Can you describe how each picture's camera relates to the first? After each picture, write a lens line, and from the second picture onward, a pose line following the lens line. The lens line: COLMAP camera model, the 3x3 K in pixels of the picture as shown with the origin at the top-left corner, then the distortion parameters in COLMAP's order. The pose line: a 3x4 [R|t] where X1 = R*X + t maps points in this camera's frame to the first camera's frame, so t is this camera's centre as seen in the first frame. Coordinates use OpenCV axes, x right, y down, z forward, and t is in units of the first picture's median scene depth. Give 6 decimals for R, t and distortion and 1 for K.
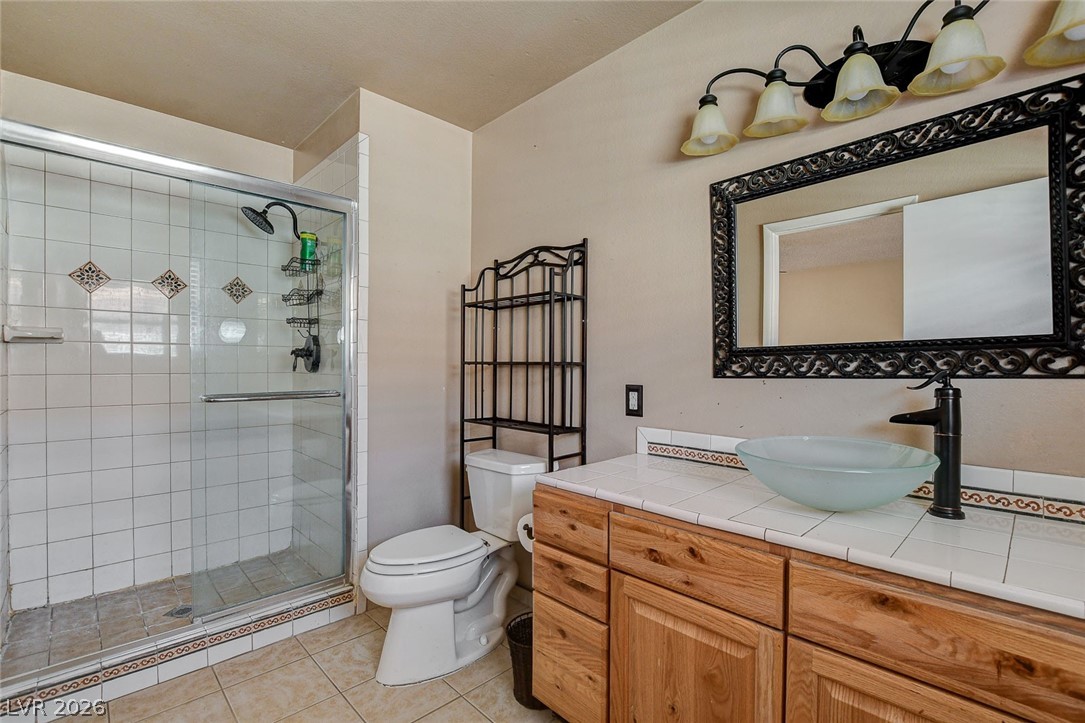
lens RADIAL K [[491.4, 0, 538.2], [0, 491.4, 363.3], [0, 0, 1]] dist [-0.017558, 0.000428]
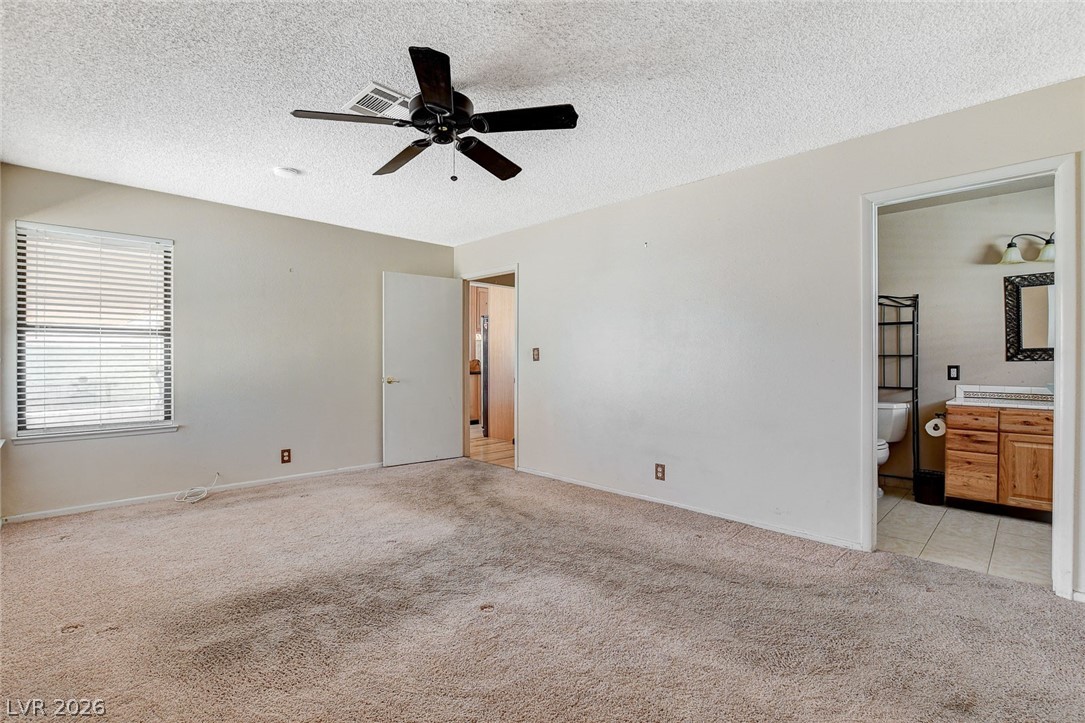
lens RADIAL K [[505.1, 0, 540.8], [0, 505.1, 358.7], [0, 0, 1]] dist [-0.015606, 0.001617]
pose [[0.999775, -0.007623, 0.019784, -1.909979], [0.007629, 0.999971, -0.000242, 0.001351], [-0.019782, 0.000393, 0.999804, -1.322265]]
